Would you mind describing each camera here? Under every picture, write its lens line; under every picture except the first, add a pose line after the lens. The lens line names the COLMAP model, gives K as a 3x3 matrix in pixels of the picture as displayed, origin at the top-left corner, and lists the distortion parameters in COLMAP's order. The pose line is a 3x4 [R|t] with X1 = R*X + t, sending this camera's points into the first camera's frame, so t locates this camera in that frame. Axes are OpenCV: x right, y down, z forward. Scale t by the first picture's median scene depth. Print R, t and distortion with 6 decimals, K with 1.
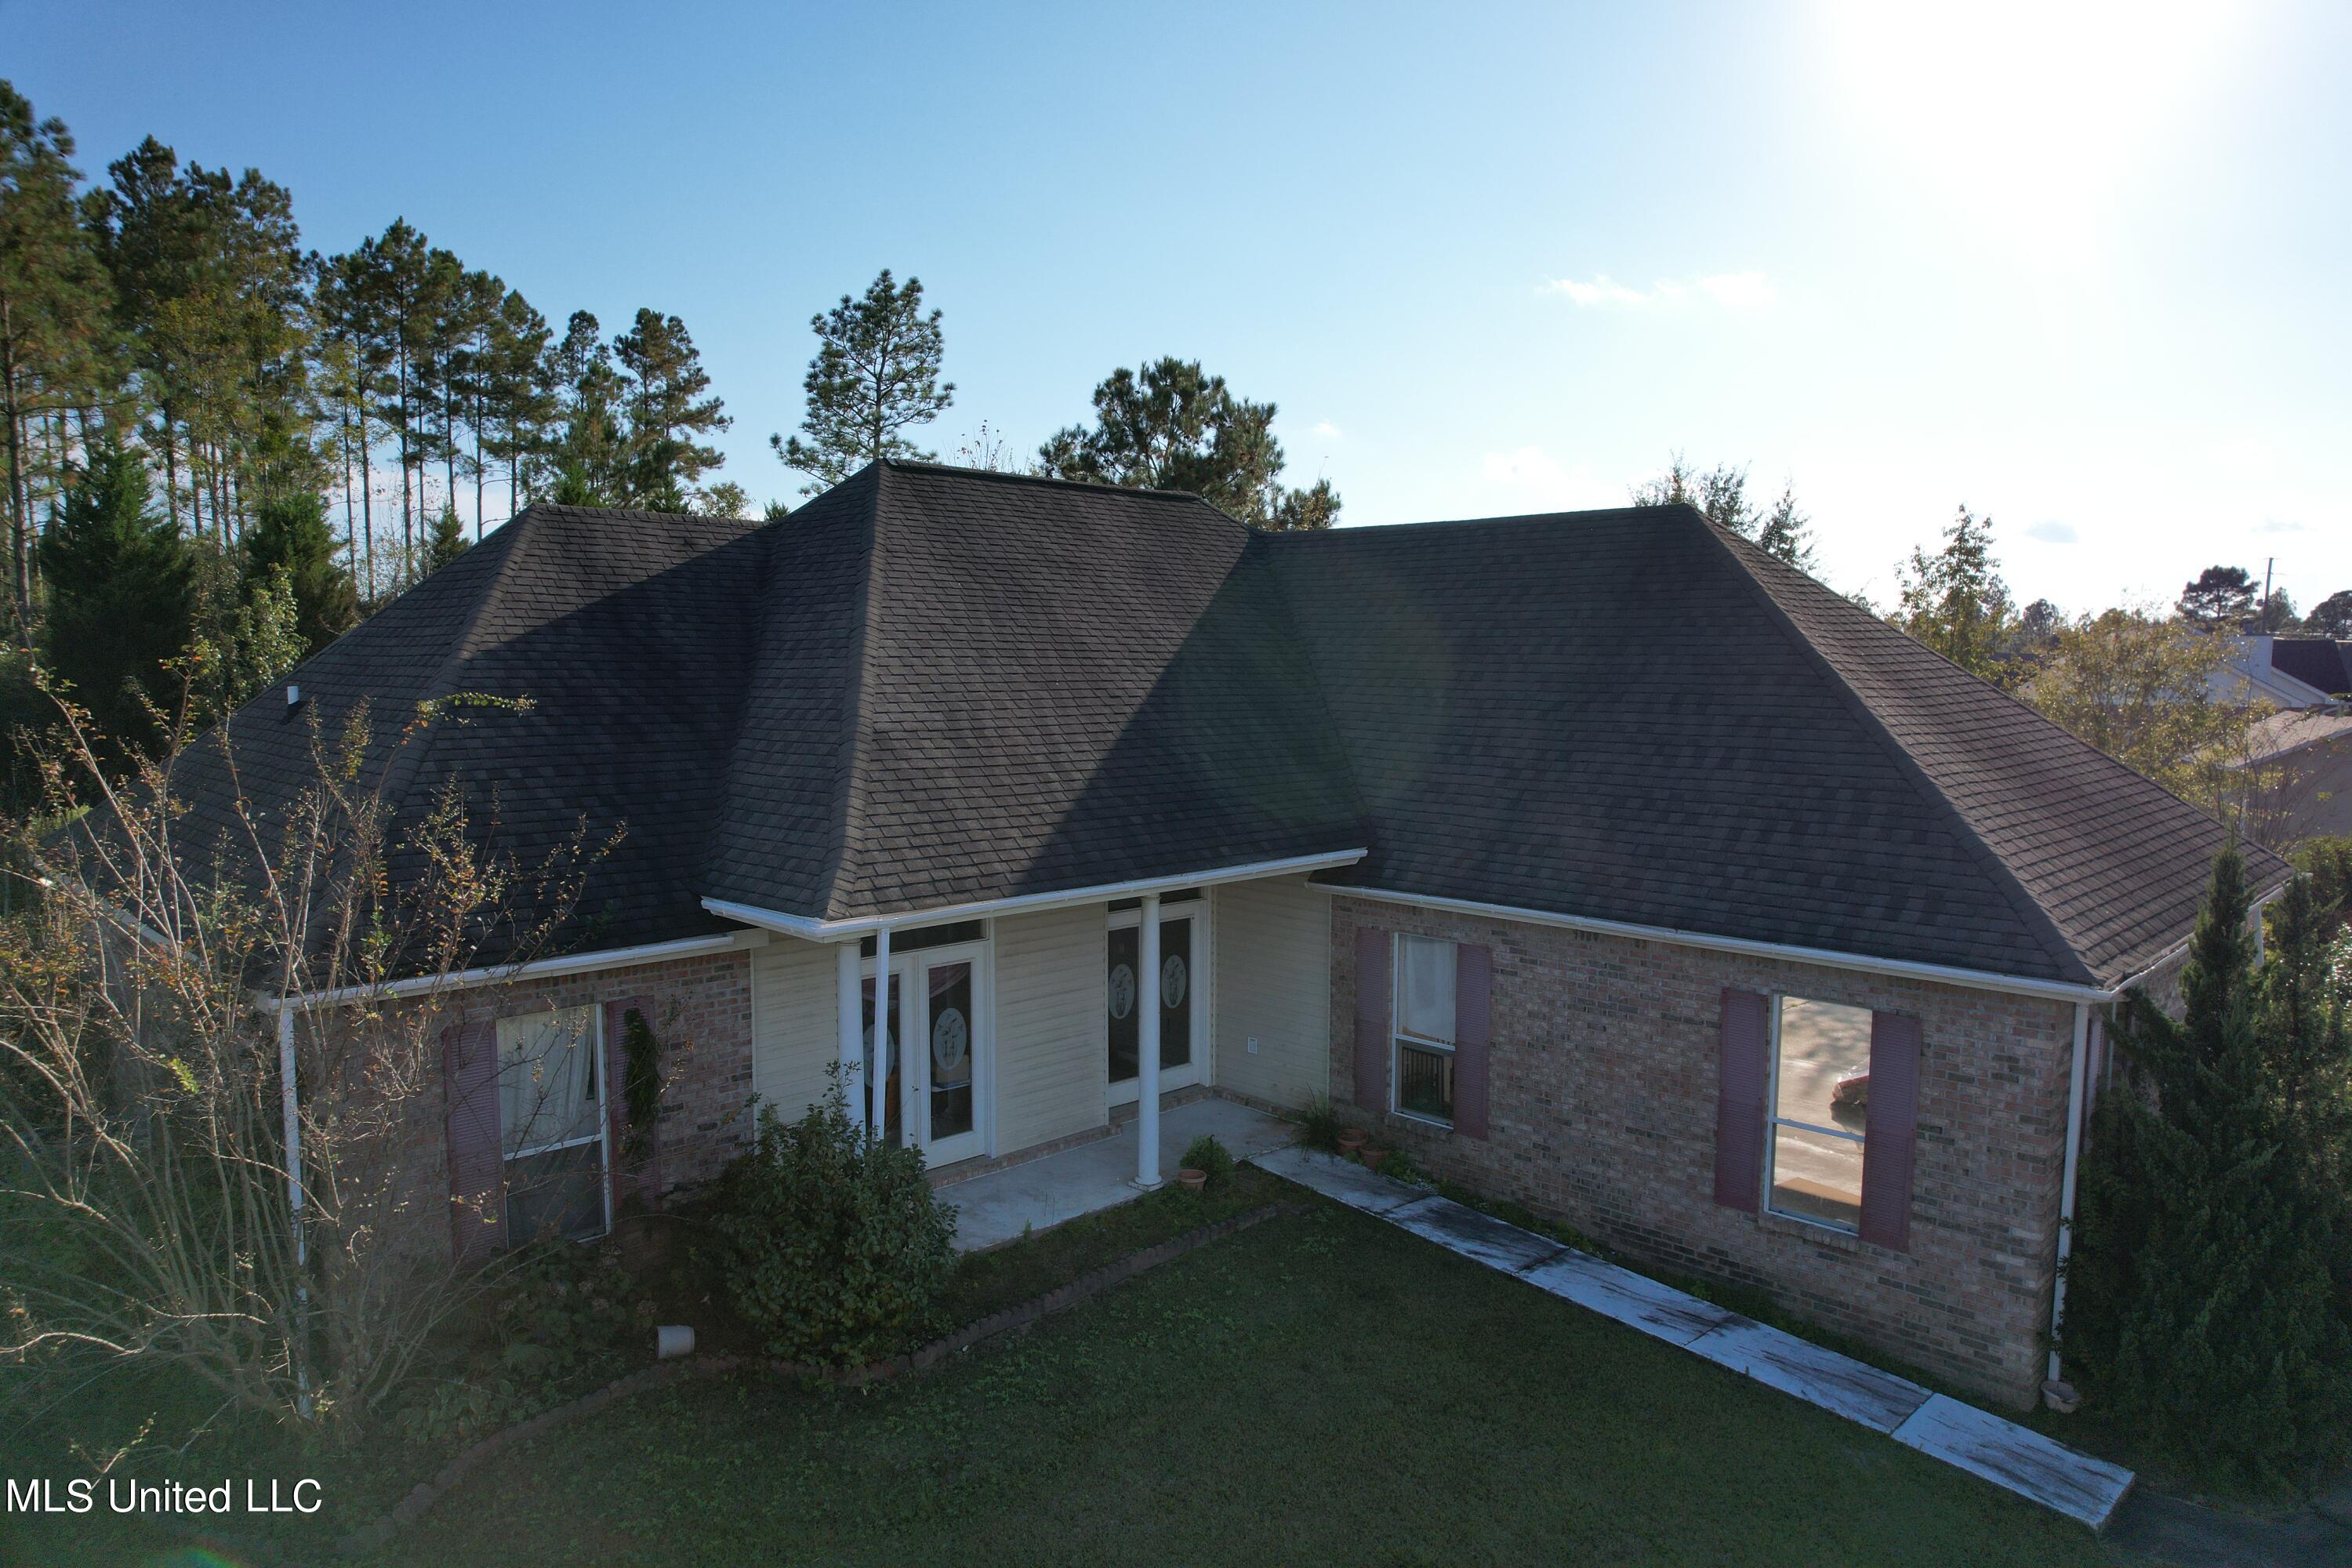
lens RADIAL K [[1521.2, 0, 1176.0], [0, 1521.2, 784.0], [0, 0, 1]] dist [-0.041123, 0.020590]
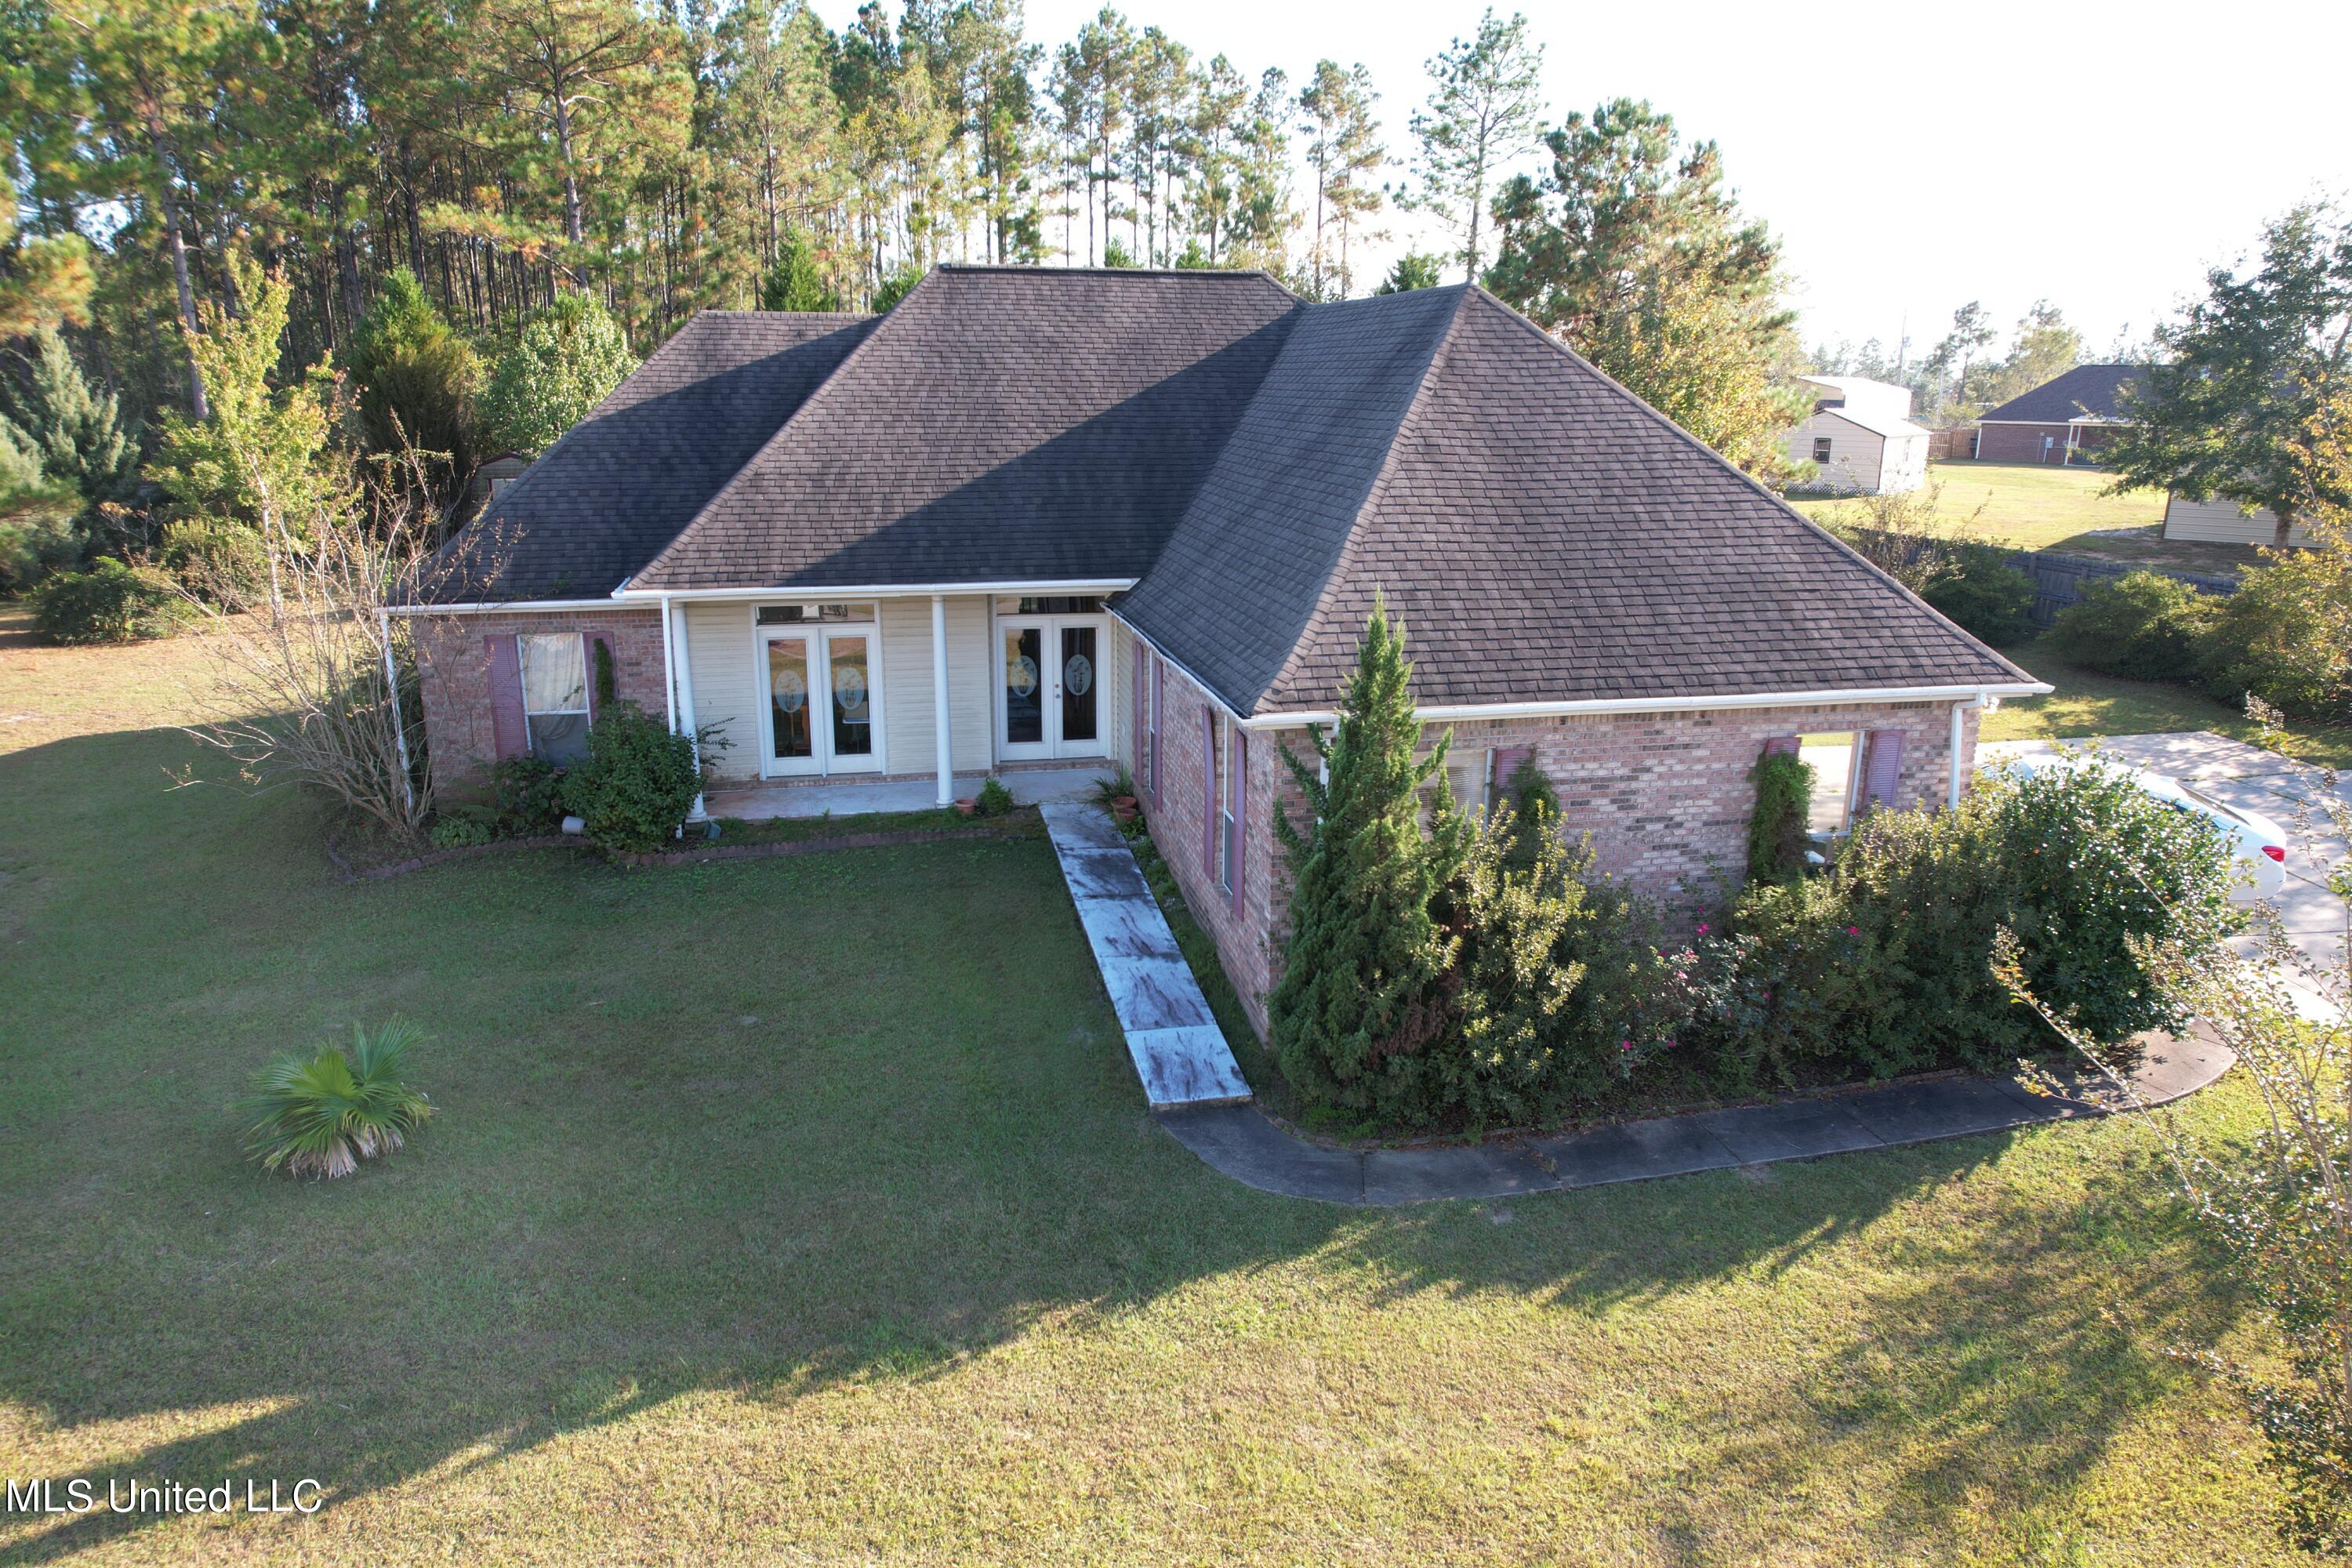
lens RADIAL K [[1496.0, 0, 1176.0], [0, 1496.0, 784.0], [0, 0, 1]] dist [-0.045943, 0.000241]
pose [[0.849978, 0.142539, -0.507169, 0.880524], [-0.049372, 0.980017, 0.192687, -0.035928], [0.524500, -0.138740, 0.840030, -0.060759]]
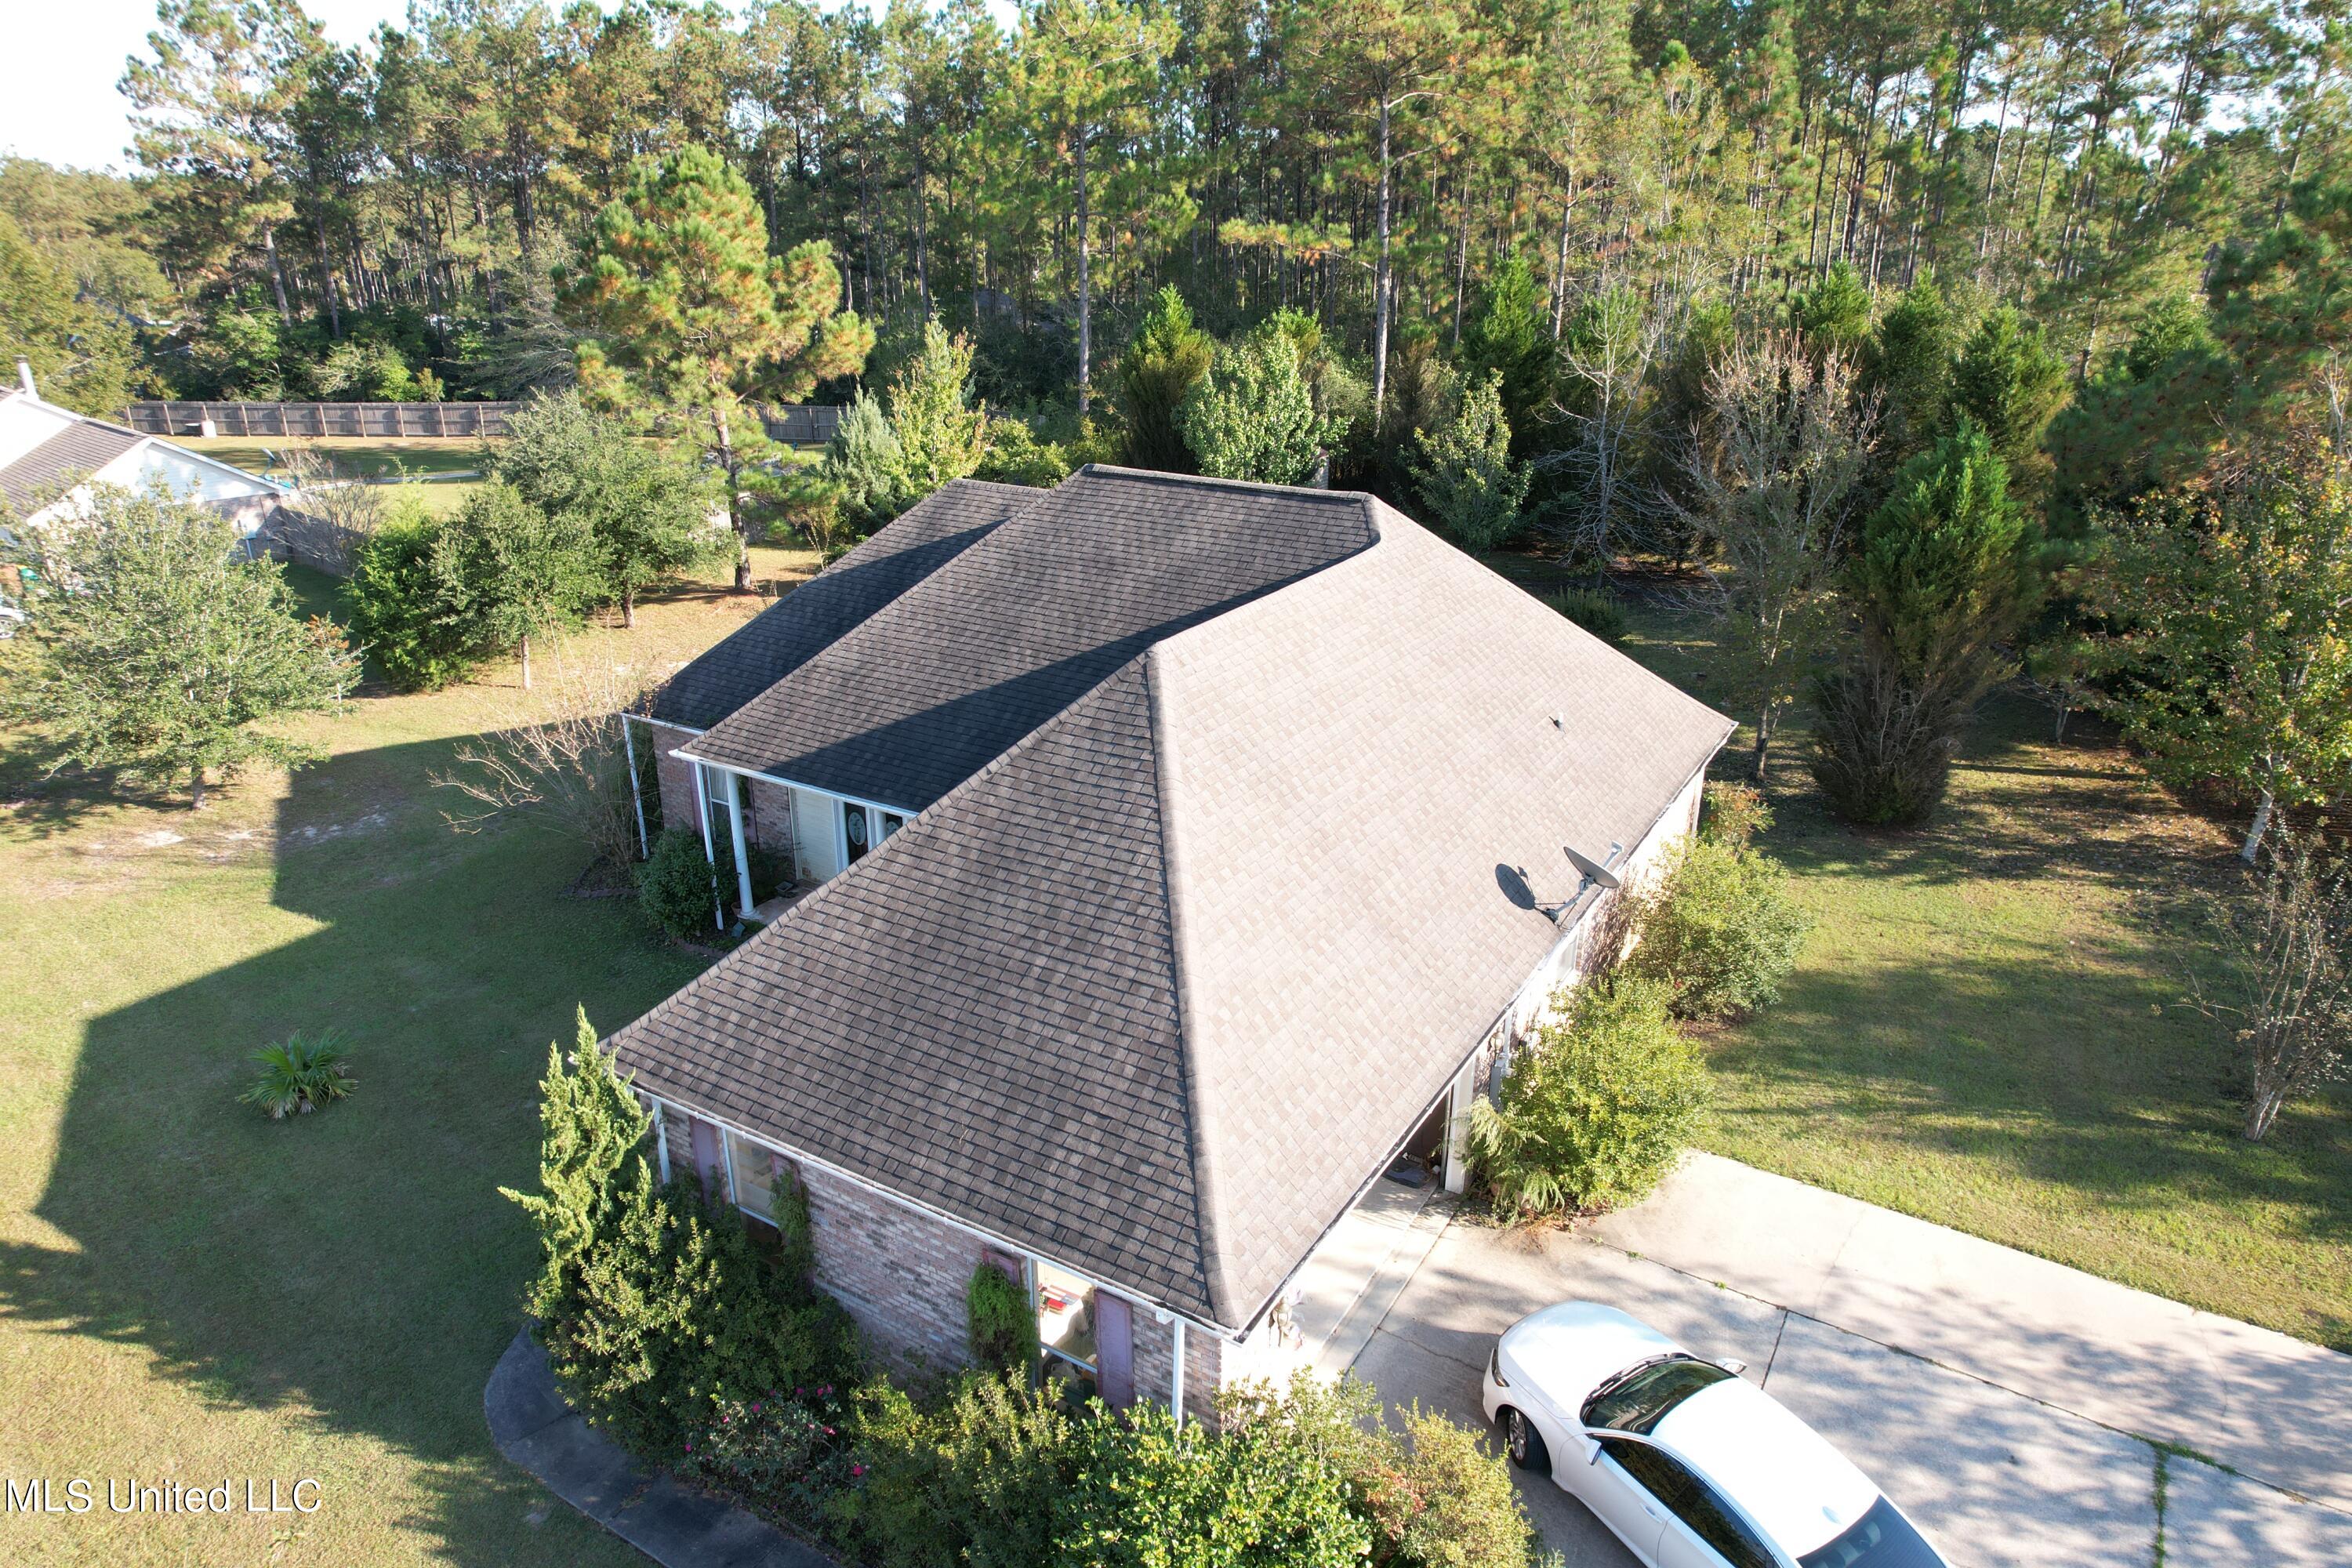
lens RADIAL K [[1521.2, 0, 1176.0], [0, 1521.2, 784.0], [0, 0, 1]] dist [-0.041123, 0.020590]
pose [[0.242820, 0.345897, -0.906308, 1.541674], [-0.074760, 0.938163, 0.338025, -0.527613], [0.967186, -0.014324, 0.253664, 0.886455]]
